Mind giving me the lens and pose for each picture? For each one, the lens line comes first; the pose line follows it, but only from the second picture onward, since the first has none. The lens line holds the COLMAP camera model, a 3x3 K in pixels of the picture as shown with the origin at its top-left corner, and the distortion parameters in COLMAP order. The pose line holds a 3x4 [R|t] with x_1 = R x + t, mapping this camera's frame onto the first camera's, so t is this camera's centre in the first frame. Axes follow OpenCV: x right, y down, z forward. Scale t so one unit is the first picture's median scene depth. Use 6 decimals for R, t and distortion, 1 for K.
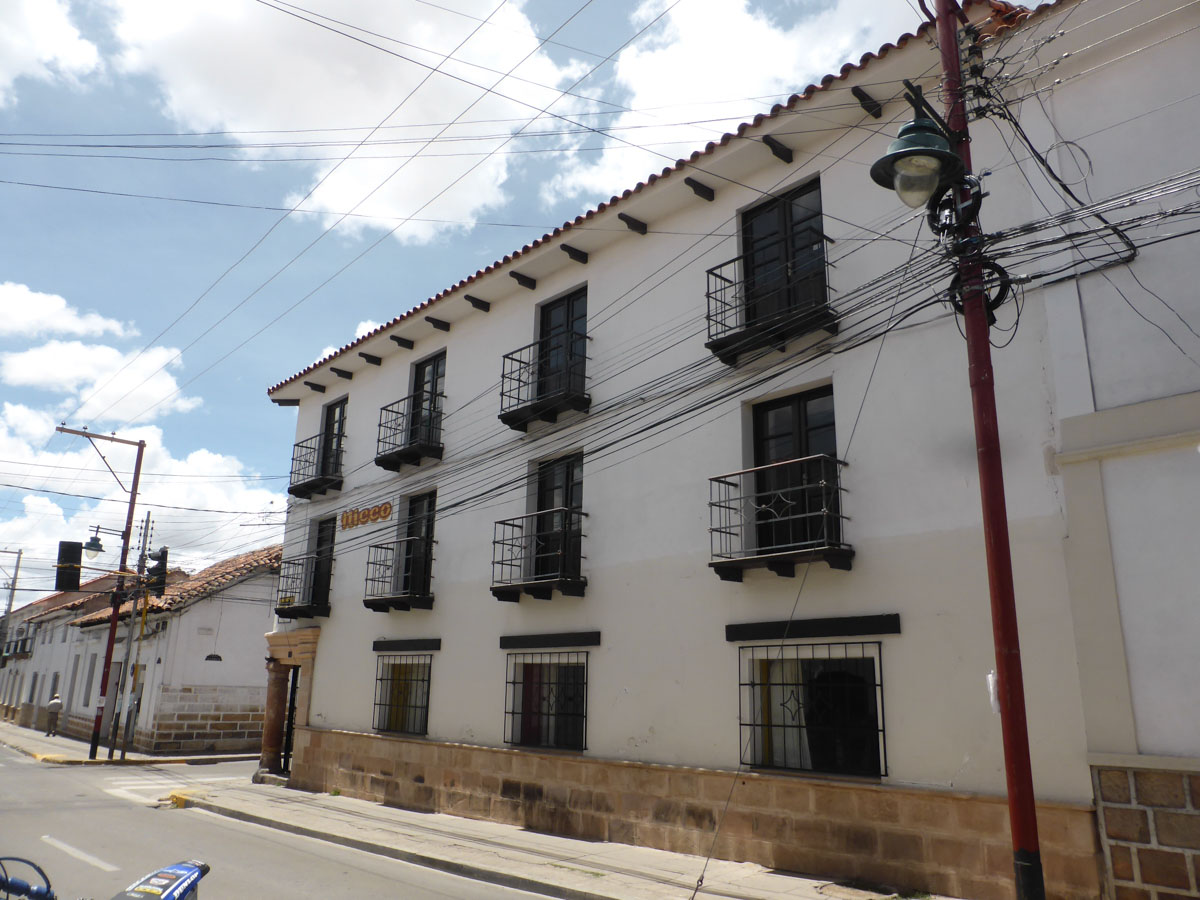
lens RADIAL K [[894.8, 0, 603.1], [0, 894.8, 450.2], [0, 0, 1]] dist [-0.003707, 0.009720]
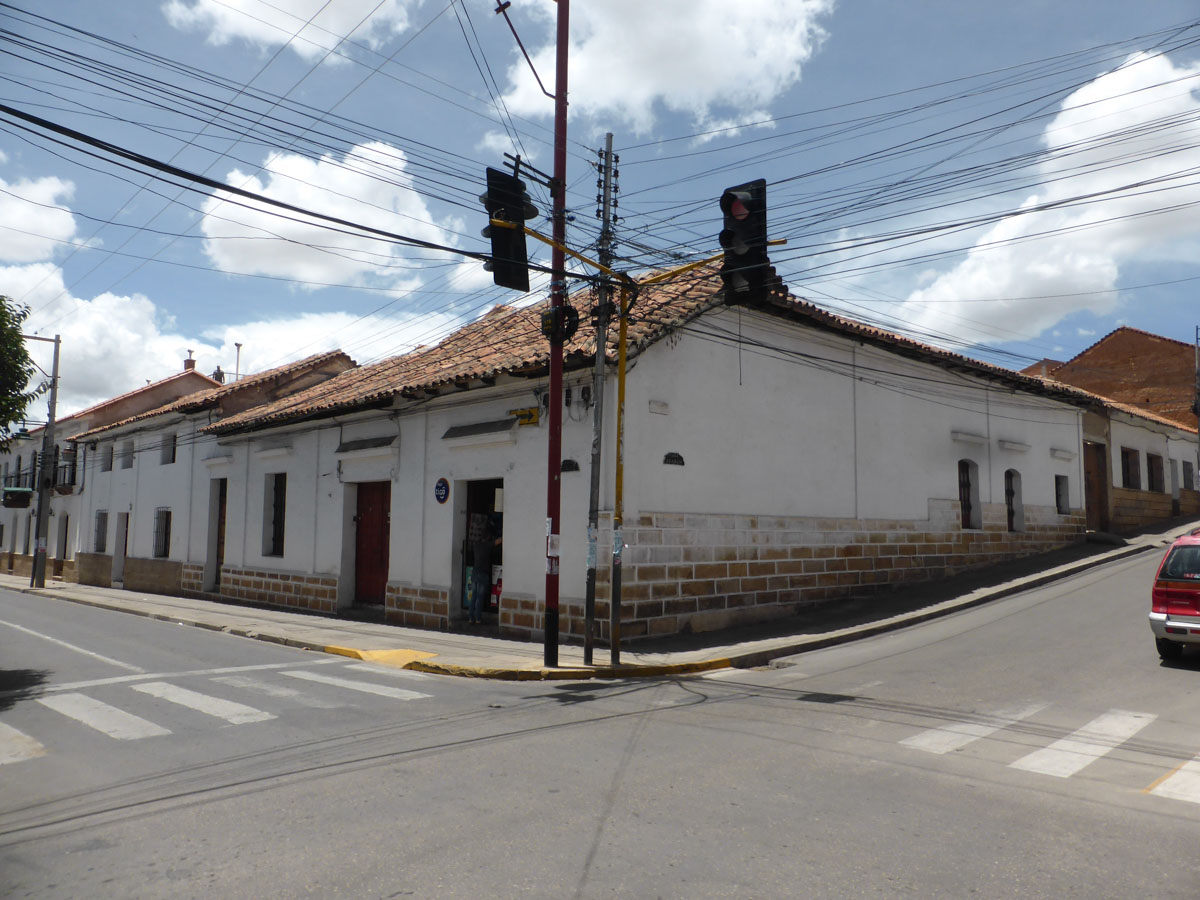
lens RADIAL K [[894.8, 0, 598.0], [0, 894.8, 452.3], [0, 0, 1]] dist [-0.003707, 0.009720]
pose [[0.997265, -0.012530, 0.072842, -0.523092], [-0.000479, 0.984409, 0.175893, 0.140743], [-0.073910, -0.175446, 0.981711, 0.511846]]
